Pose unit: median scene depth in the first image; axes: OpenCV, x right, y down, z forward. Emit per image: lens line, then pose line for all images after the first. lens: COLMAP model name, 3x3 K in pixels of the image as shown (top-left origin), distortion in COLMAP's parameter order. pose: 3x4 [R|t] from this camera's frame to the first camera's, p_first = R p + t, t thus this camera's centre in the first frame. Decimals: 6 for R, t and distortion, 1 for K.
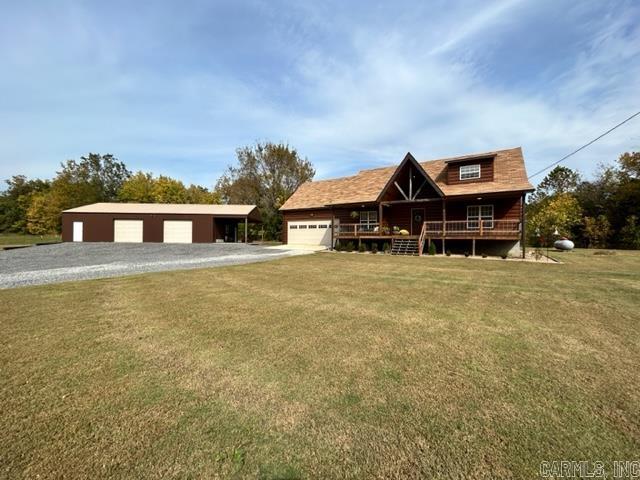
lens RADIAL K [[254.9, 0, 318.4], [0, 254.9, 236.0], [0, 0, 1]] dist [-0.000559, 0.000117]
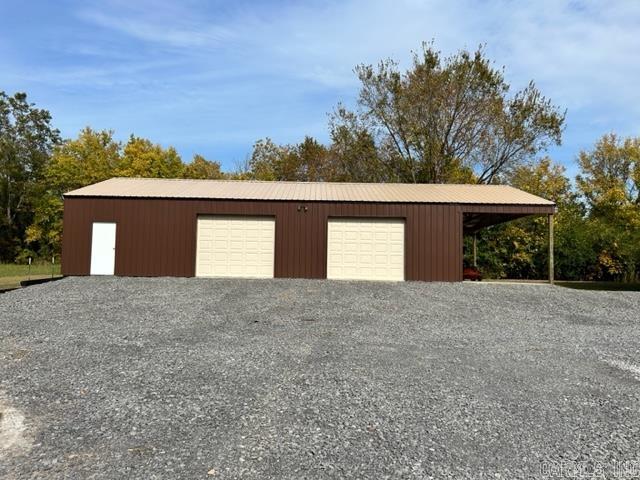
lens RADIAL K [[467.0, 0, 321.1], [0, 467.0, 241.5], [0, 0, 1]] dist [0.032273, -0.003130]
pose [[0.999828, 0.005566, -0.017666, -0.606303], [-0.006405, 0.998836, -0.047817, 0.003099], [0.017380, 0.047922, 0.998700, 0.316980]]
